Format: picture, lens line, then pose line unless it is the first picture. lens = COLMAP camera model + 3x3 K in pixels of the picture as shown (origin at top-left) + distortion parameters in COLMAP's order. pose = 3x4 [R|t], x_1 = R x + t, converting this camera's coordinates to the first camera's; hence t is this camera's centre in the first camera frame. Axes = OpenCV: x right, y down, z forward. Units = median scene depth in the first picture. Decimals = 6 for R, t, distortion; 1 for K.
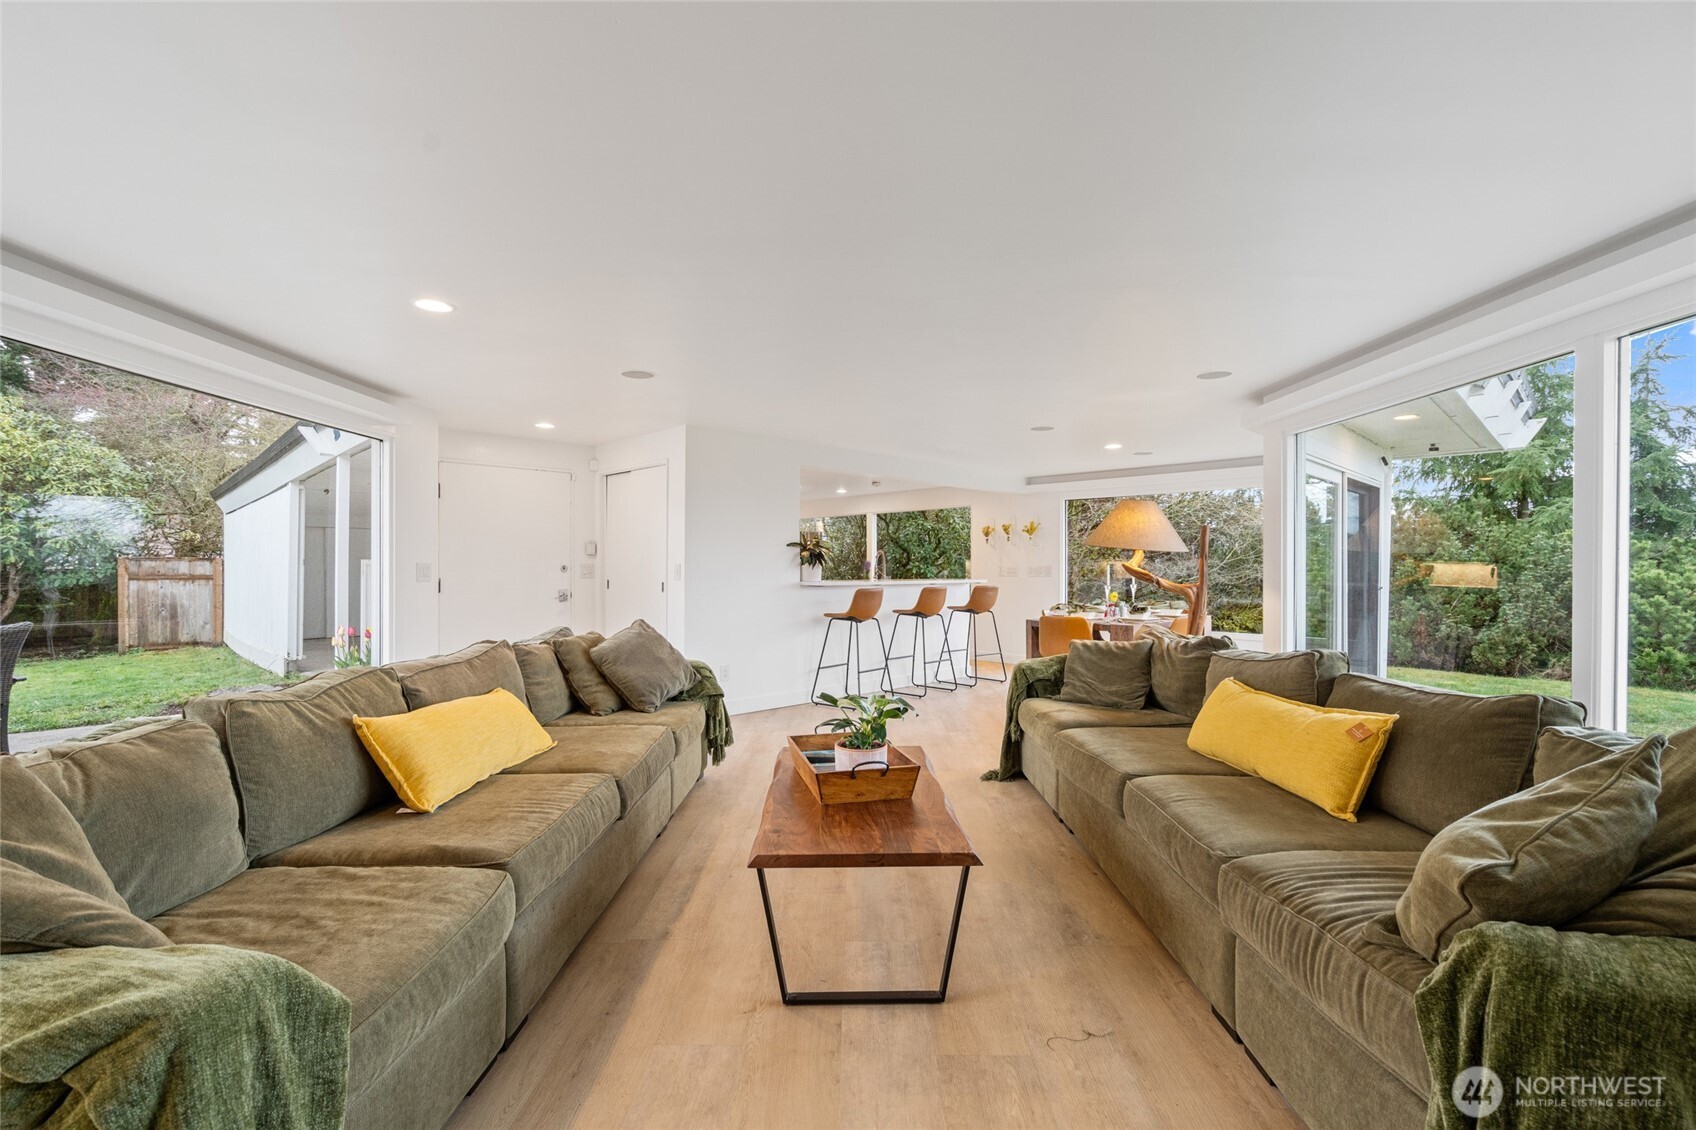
lens RADIAL K [[753.1, 0, 848.0], [0, 753.1, 565.0], [0, 0, 1]] dist [-0.000062, 0.000185]
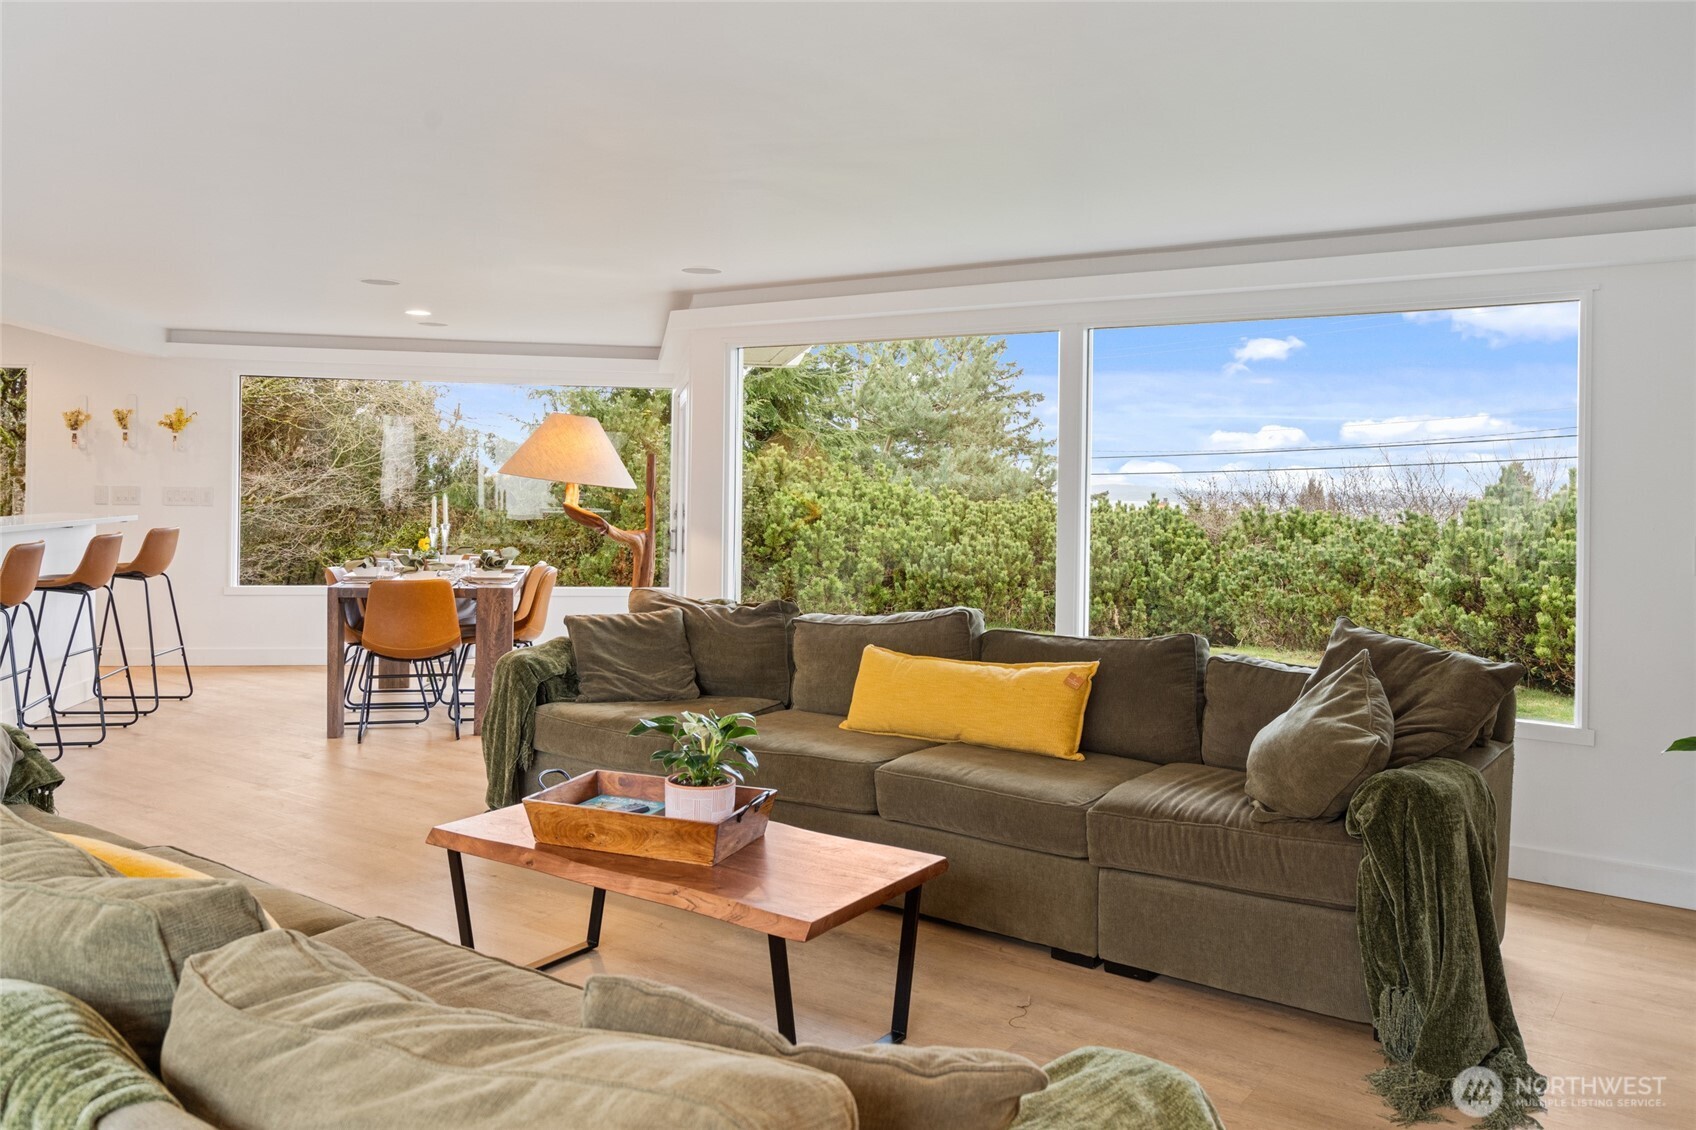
lens RADIAL K [[1296.0, 0, 827.2], [0, 1296.0, 483.1], [0, 0, 1]] dist [0.006797, 0.000819]
pose [[0.578444, 0.006911, 0.815693, -0.501449], [-0.020843, 0.999763, 0.006310, -0.034557], [-0.815456, -0.020651, 0.578451, 0.087068]]
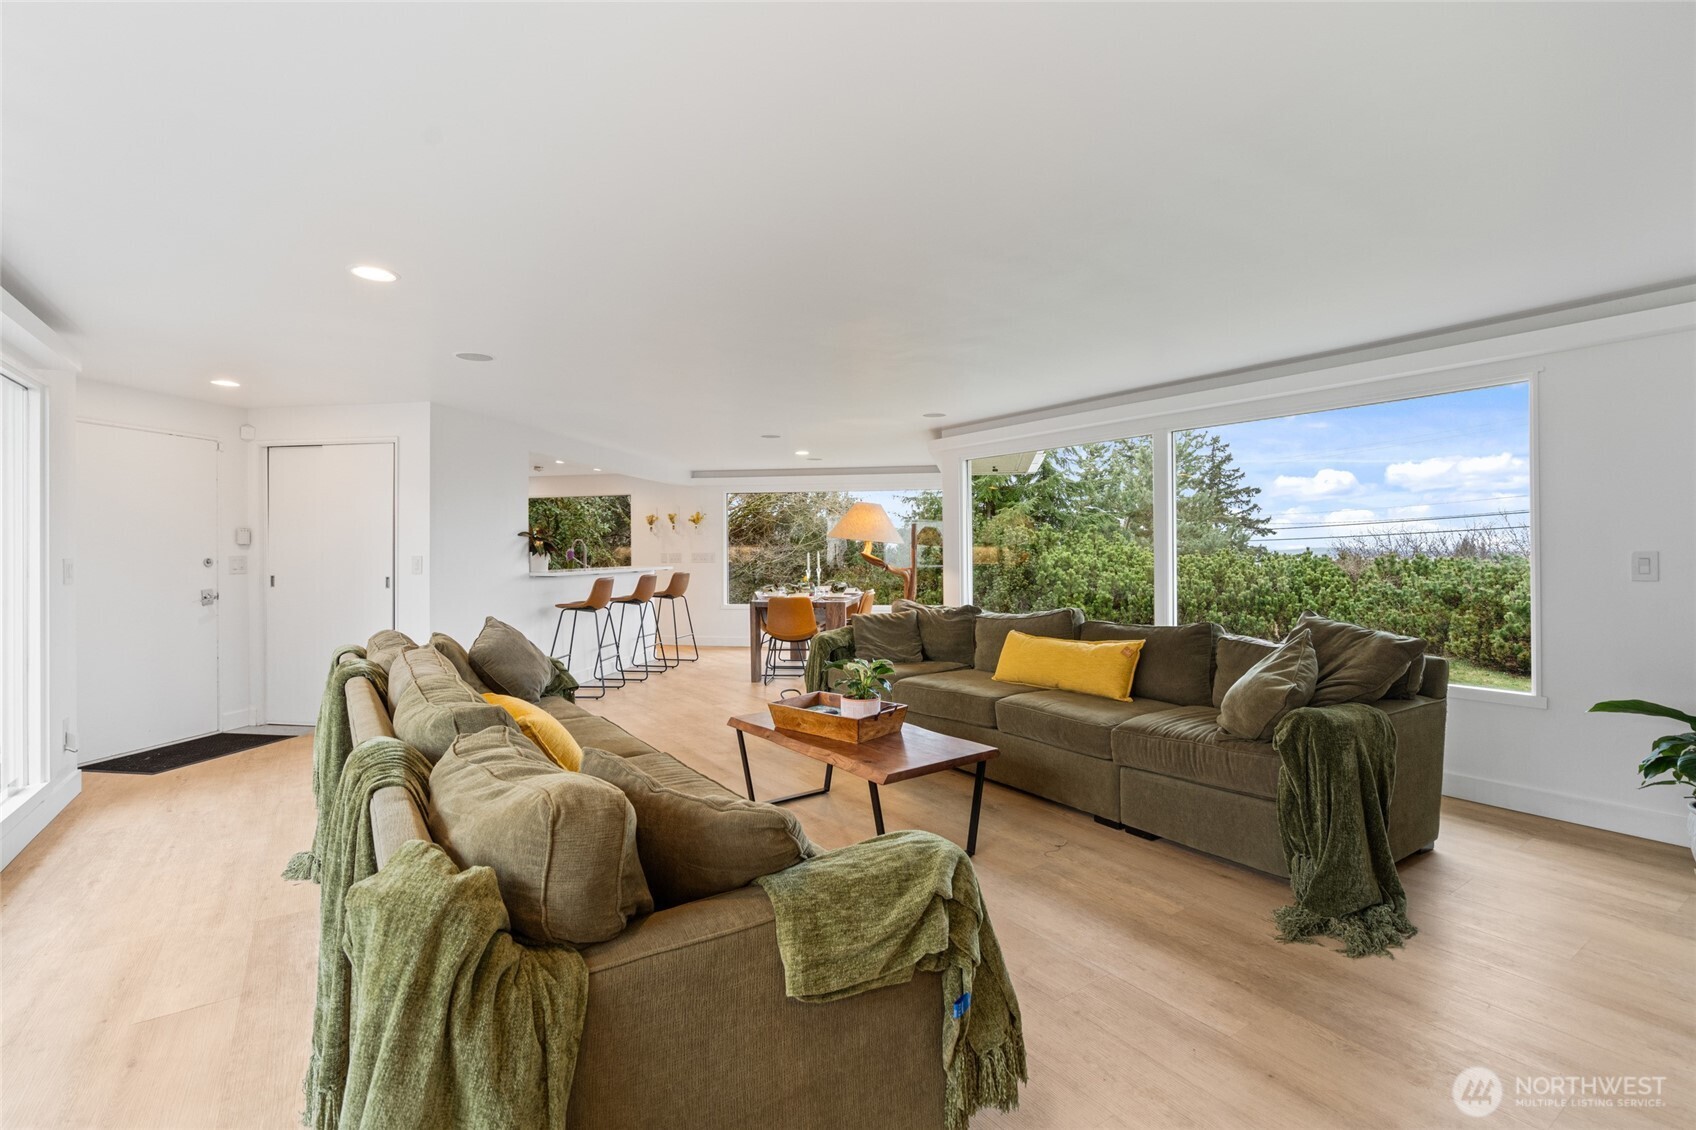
lens RADIAL K [[763.4, 0, 849.0], [0, 763.4, 549.3], [0, 0, 1]] dist [-0.000749, 0.000413]
pose [[0.816201, -0.004822, 0.577747, -0.400876], [0.004174, 0.999988, 0.002448, -0.011258], [-0.577752, 0.000413, 0.816212, -0.036724]]
